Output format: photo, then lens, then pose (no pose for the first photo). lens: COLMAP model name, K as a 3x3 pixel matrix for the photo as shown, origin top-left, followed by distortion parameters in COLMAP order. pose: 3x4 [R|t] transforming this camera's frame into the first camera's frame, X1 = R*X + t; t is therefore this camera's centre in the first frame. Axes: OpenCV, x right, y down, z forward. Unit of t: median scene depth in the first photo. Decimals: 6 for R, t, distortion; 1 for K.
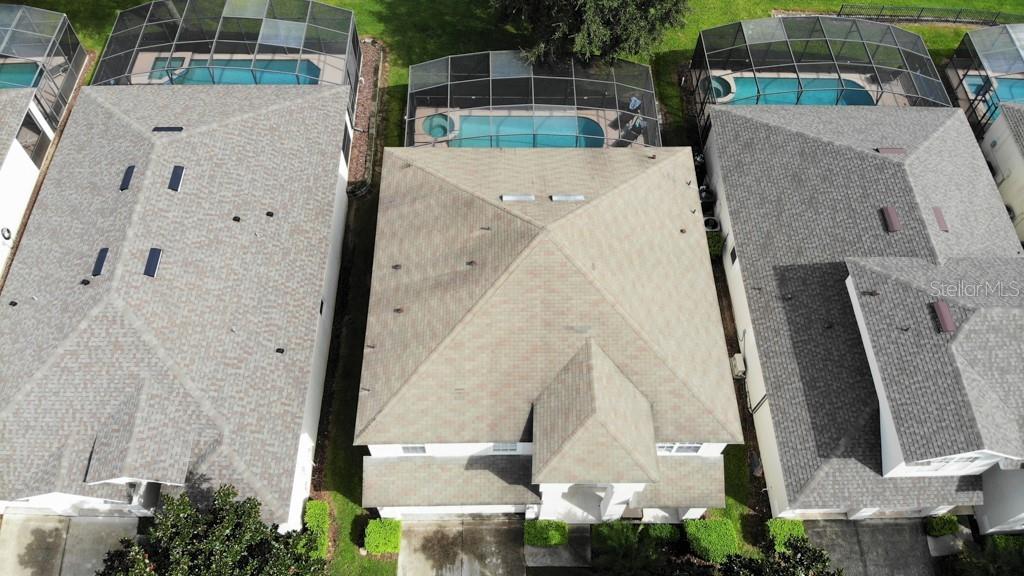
lens RADIAL K [[747.1, 0, 512.8], [0, 747.1, 277.7], [0, 0, 1]] dist [0.107495, -0.233546]
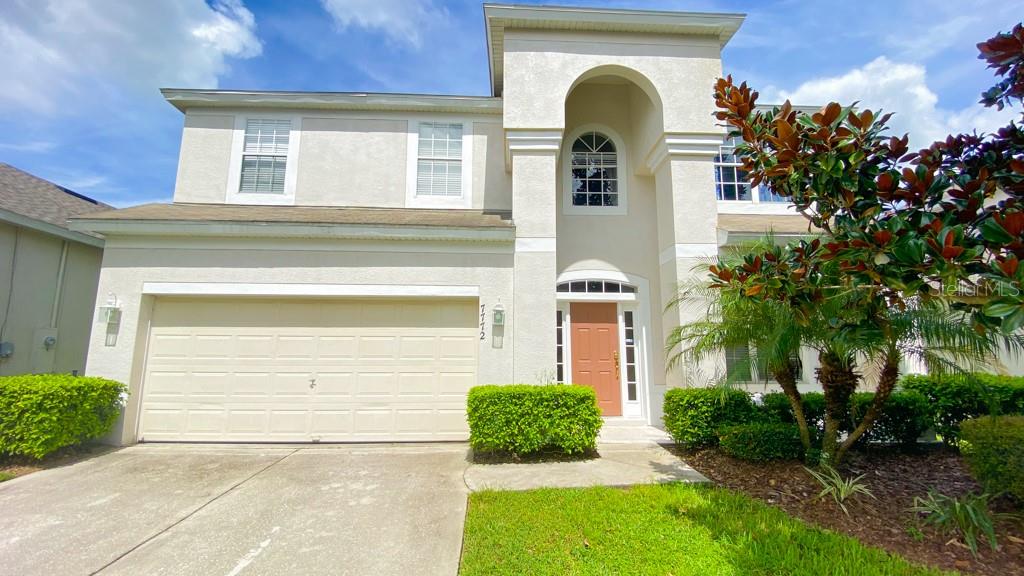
lens RADIAL K [[428.9, 0, 506.9], [0, 428.9, 287.2], [0, 0, 1]] dist [0.032070, -0.033578]
pose [[0.999652, -0.009821, 0.024470, 0.028938], [0.026355, 0.399995, -0.916138, 0.515214], [-0.000790, 0.916465, 0.400115, 0.913421]]
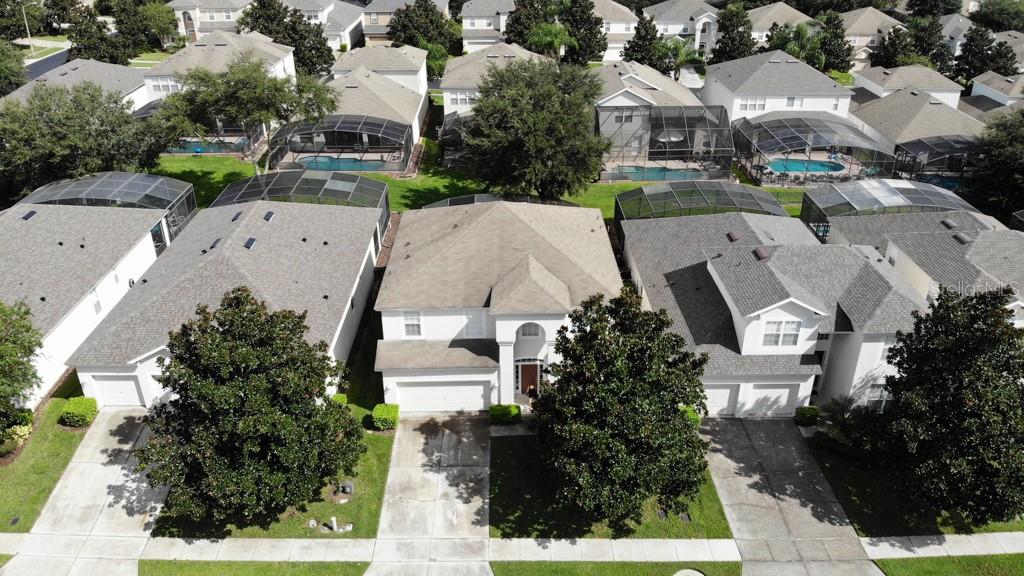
lens RADIAL K [[732.5, 0, 512.5], [0, 732.5, 276.3], [0, 0, 1]] dist [0.225933, -0.554975]
pose [[0.999786, -0.018547, -0.009117, 0.076859], [0.011544, 0.867083, -0.498030, 0.826032], [0.017142, 0.497818, 0.867112, -0.292449]]
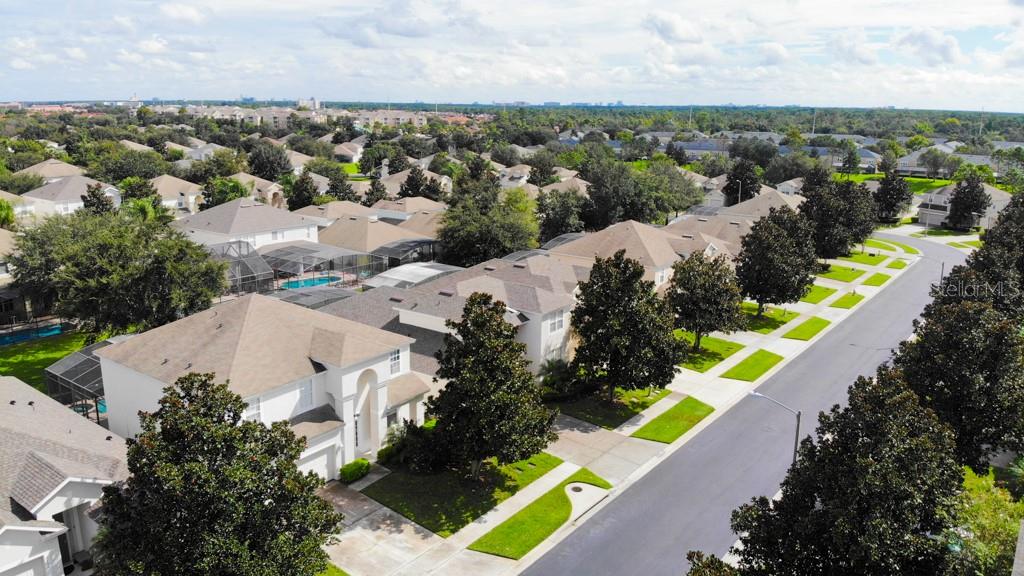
lens RADIAL K [[750.7, 0, 509.8], [0, 750.7, 272.7], [0, 0, 1]] dist [0.102092, -0.221909]
pose [[0.613701, -0.182737, 0.768101, -0.846310], [0.664901, 0.644236, -0.377977, 0.873323], [-0.425768, 0.742676, 0.516870, -0.144785]]
